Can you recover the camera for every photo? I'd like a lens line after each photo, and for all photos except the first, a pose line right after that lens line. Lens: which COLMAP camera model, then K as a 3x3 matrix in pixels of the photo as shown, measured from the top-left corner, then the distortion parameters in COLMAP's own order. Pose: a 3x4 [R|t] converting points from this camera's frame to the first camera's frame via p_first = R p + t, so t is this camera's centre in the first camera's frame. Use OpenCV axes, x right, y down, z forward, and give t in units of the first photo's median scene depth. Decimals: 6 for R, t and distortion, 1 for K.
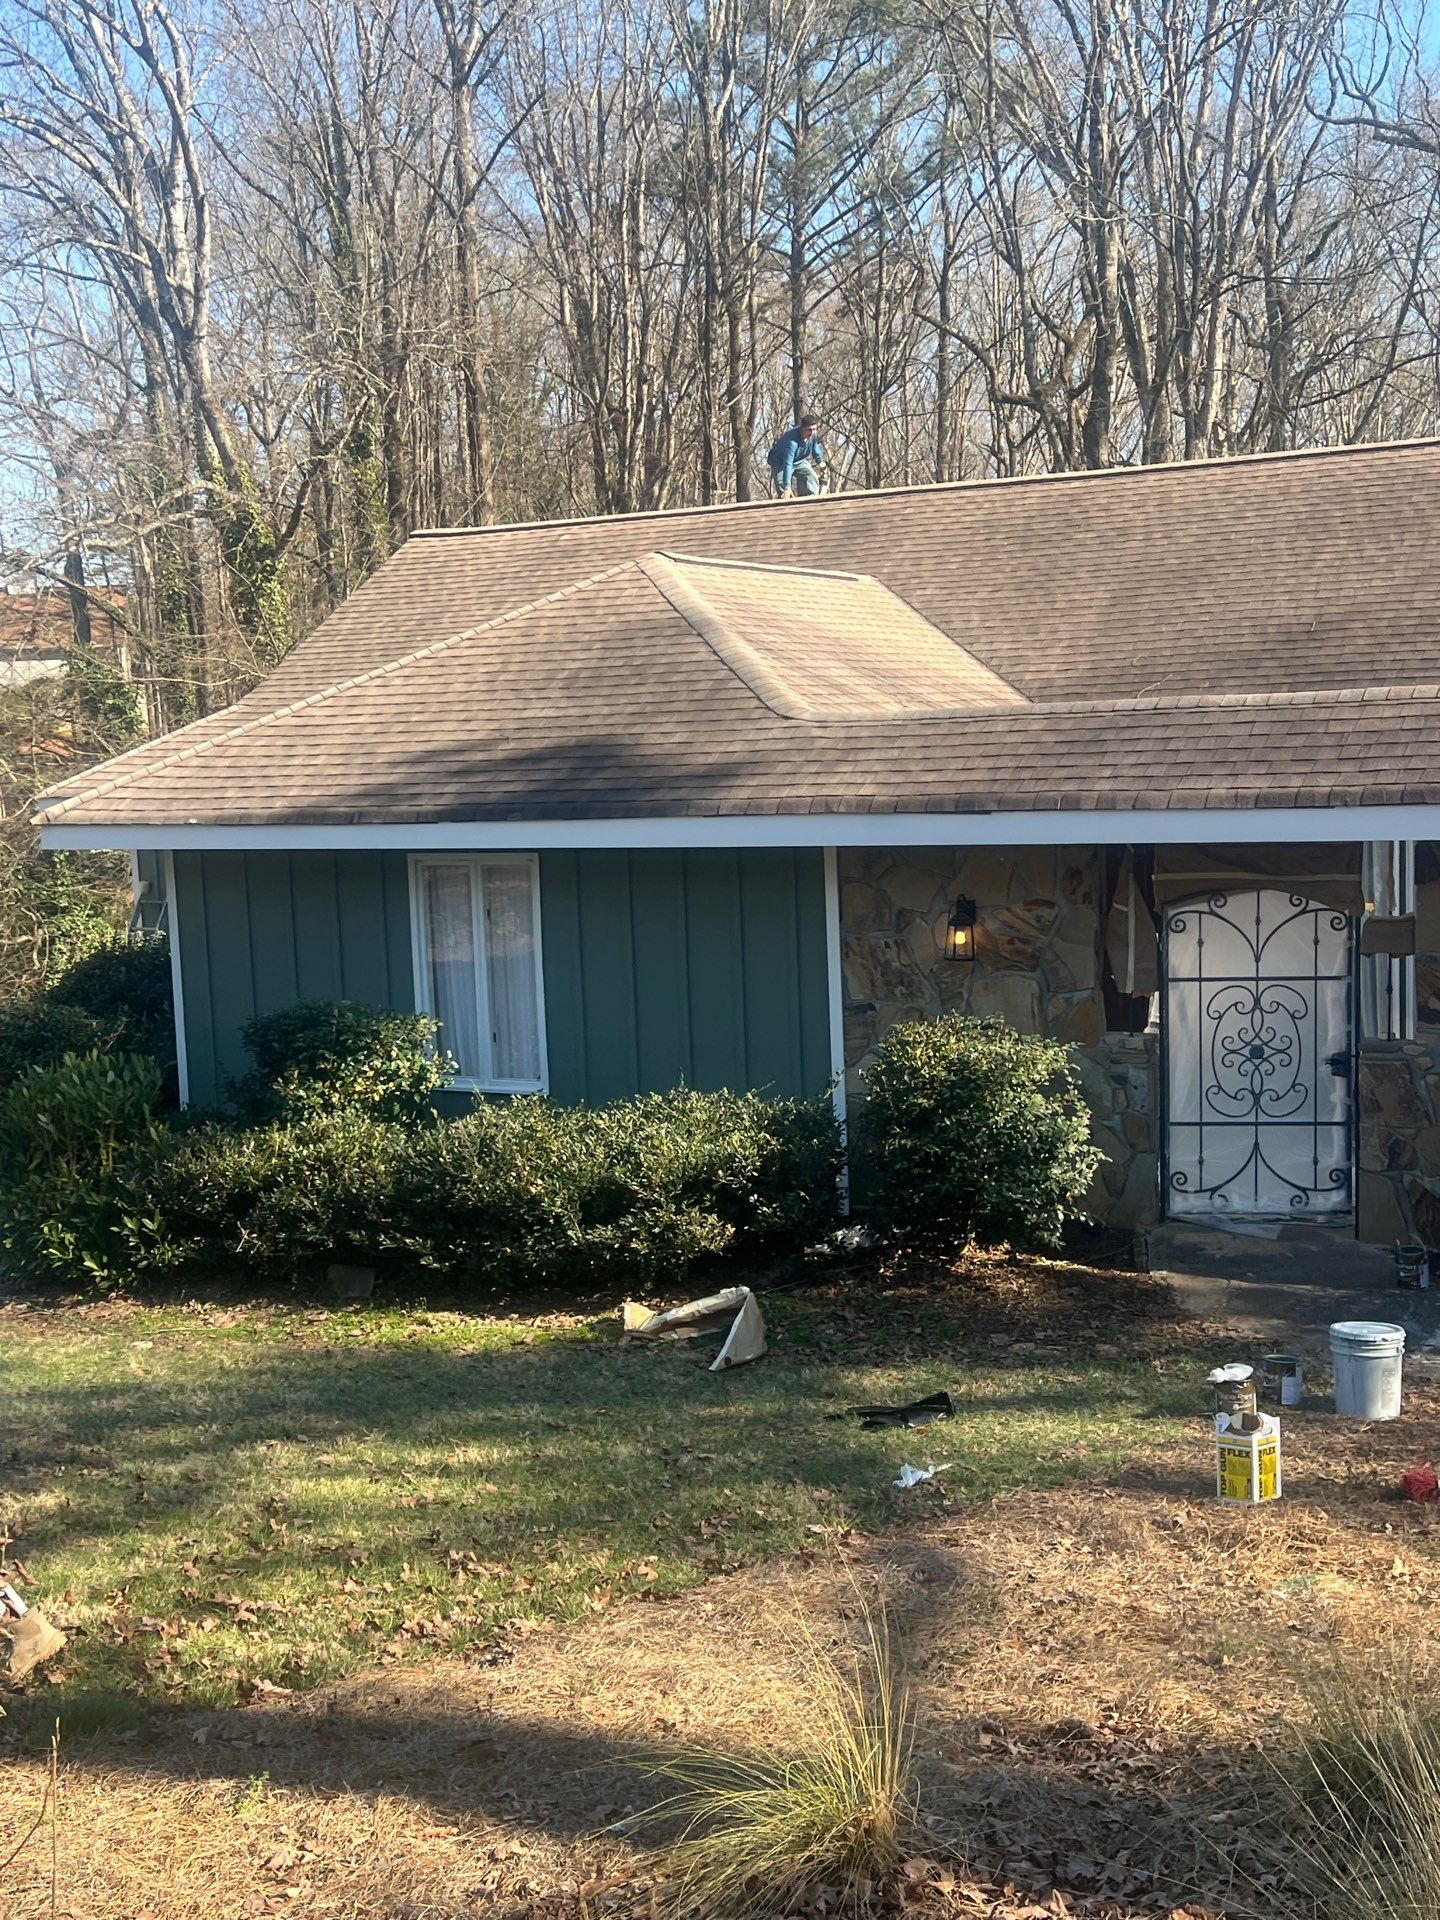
lens RADIAL K [[2119.4, 0, 720.0], [0, 2119.4, 960.0], [0, 0, 1]] dist [0.063270, 0.002829]
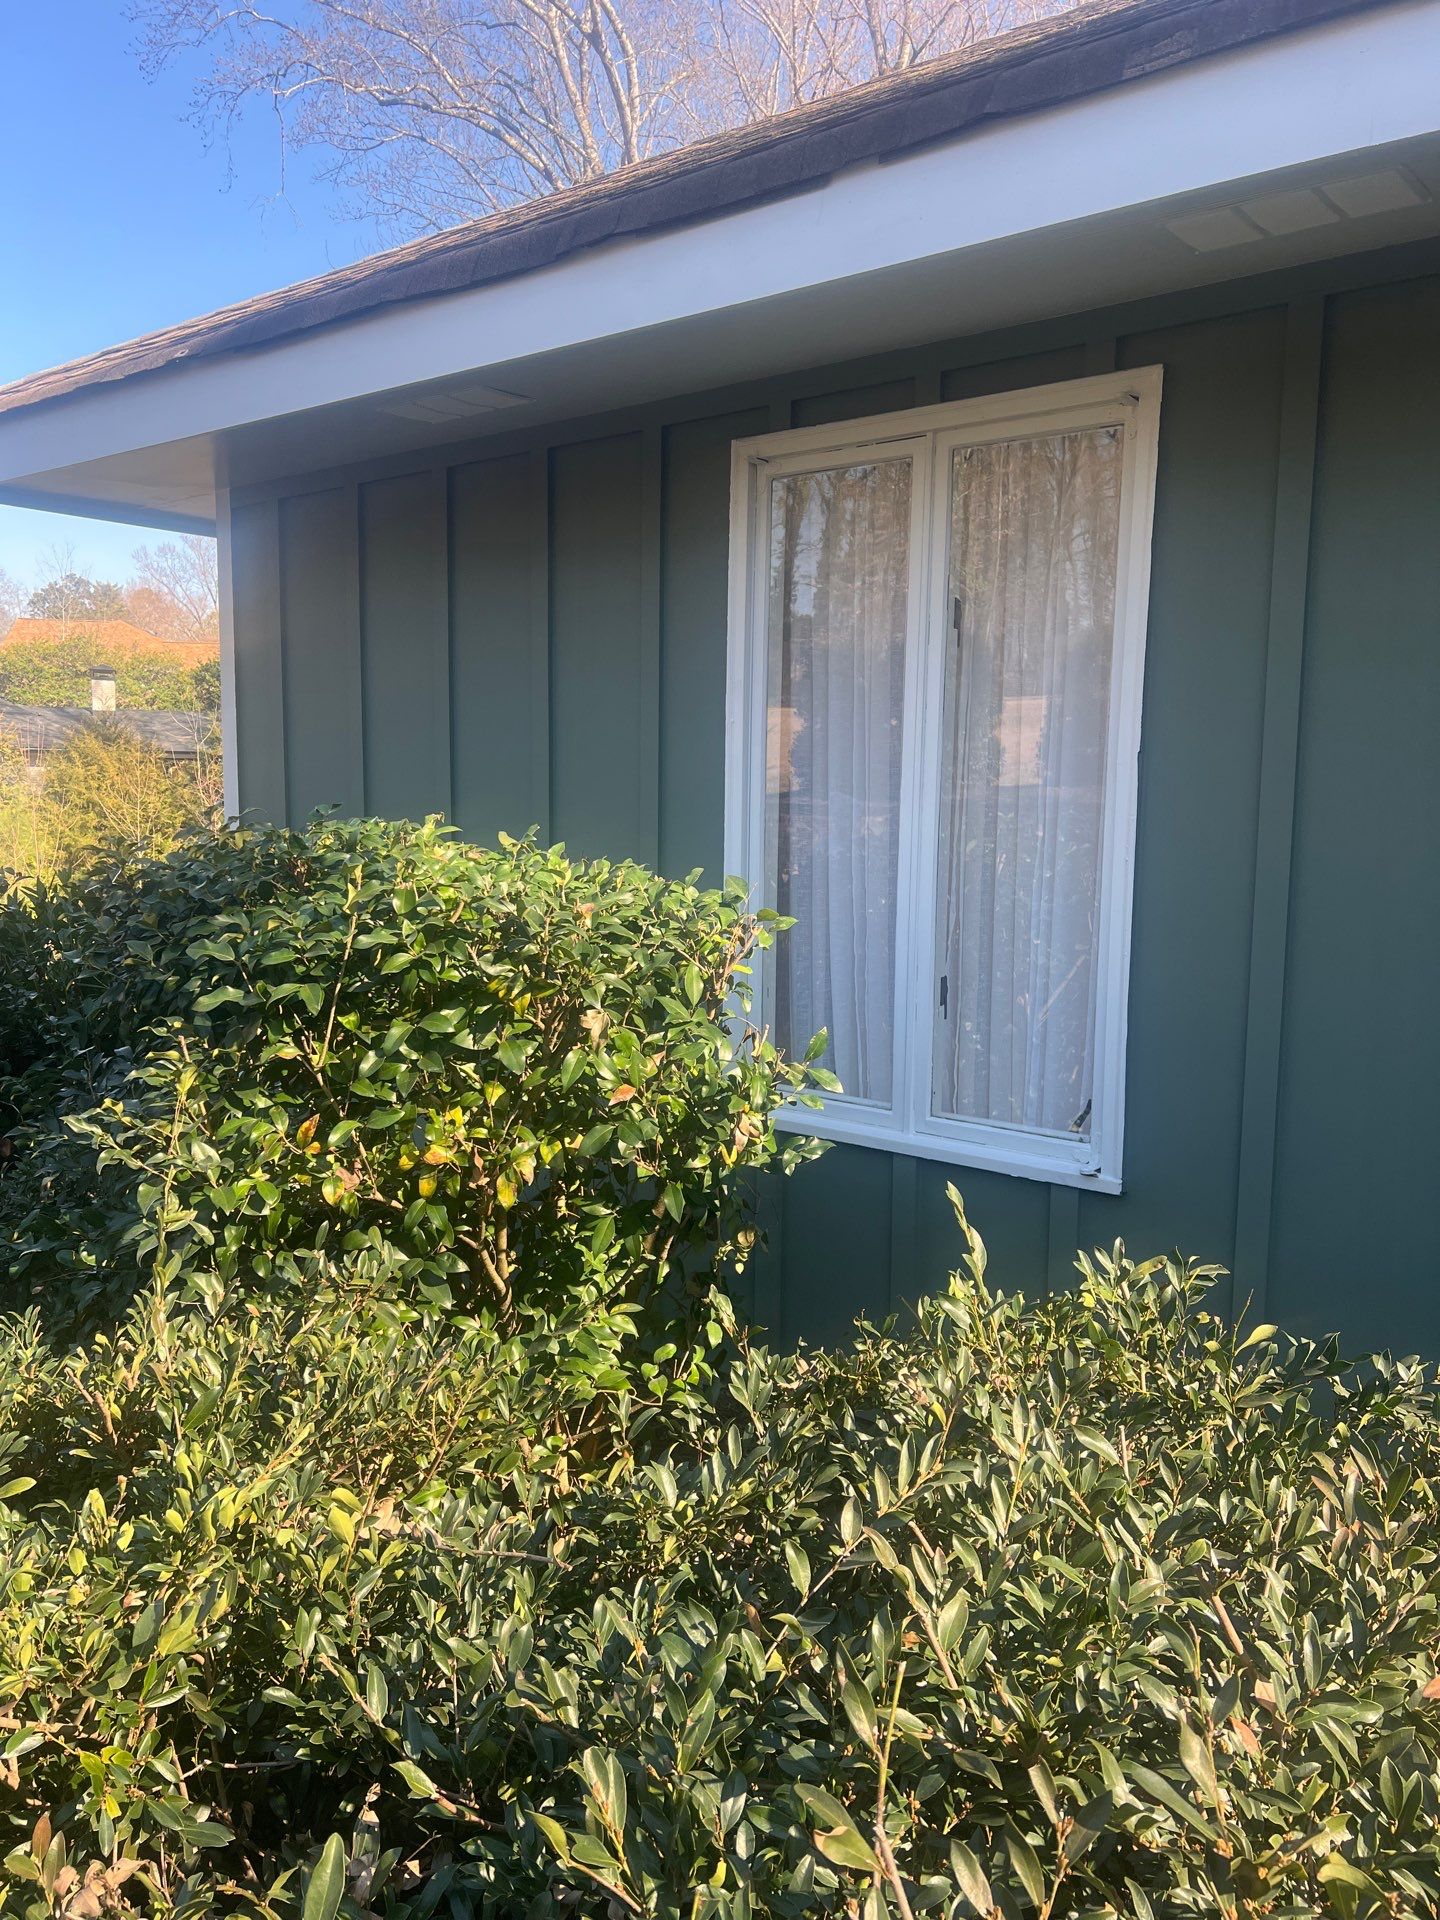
lens RADIAL K [[1442.1, 0, 720.0], [0, 1442.1, 960.0], [0, 0, 1]] dist [0.007041, 0.002180]
pose [[0.979237, 0.073162, -0.189058, -0.107130], [-0.072381, 0.997316, 0.011045, 0.033537], [0.189358, 0.002868, 0.981904, 0.833719]]
